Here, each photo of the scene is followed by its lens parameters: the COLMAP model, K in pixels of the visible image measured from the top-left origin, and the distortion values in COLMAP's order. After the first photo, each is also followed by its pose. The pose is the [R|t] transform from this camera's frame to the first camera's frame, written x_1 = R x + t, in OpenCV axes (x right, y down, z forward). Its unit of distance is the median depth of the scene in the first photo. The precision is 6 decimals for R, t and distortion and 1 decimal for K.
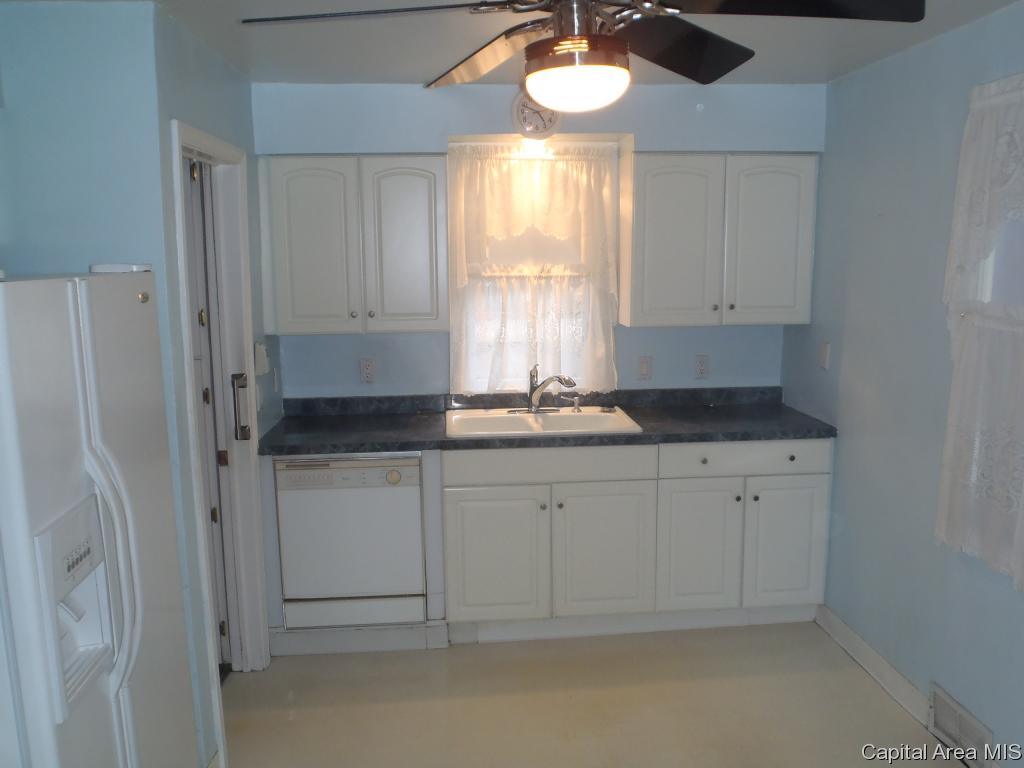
lens RADIAL K [[833.3, 0, 512.9], [0, 833.3, 385.4], [0, 0, 1]] dist [0.007359, -0.015169]
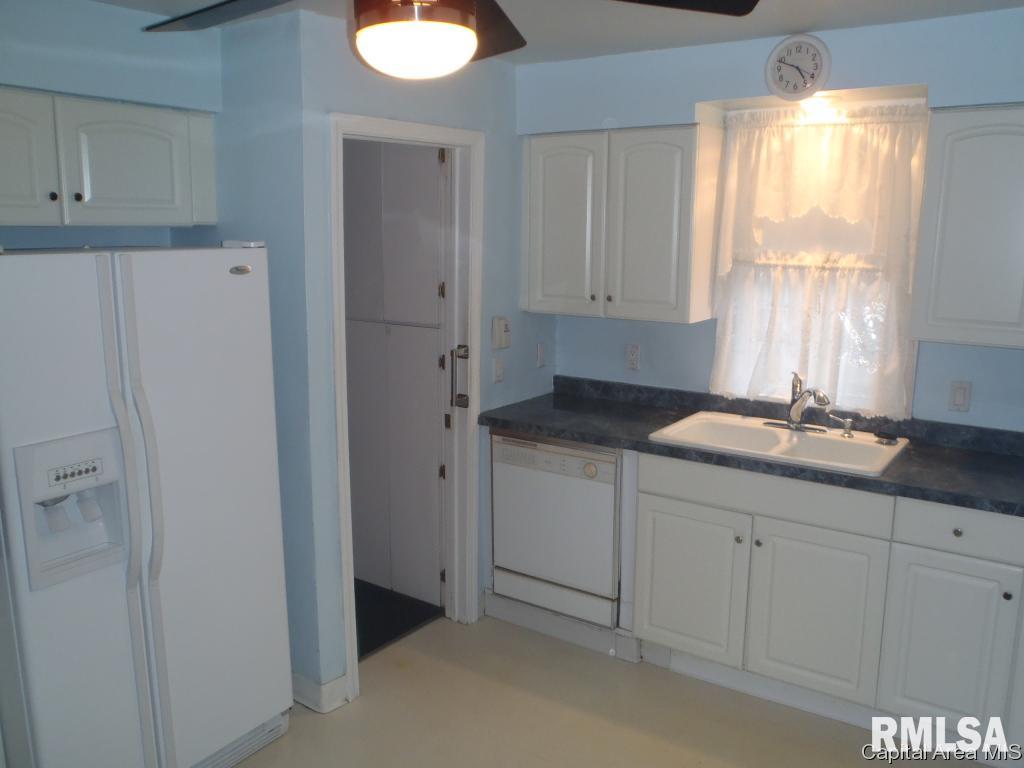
lens RADIAL K [[833.3, 0, 512.1], [0, 833.3, 385.9], [0, 0, 1]] dist [0.007359, -0.015169]
pose [[0.789439, 0.135046, -0.598789, 0.307480], [-0.116284, 0.990737, 0.070135, -0.037745], [0.602714, 0.014263, 0.797830, 0.162209]]
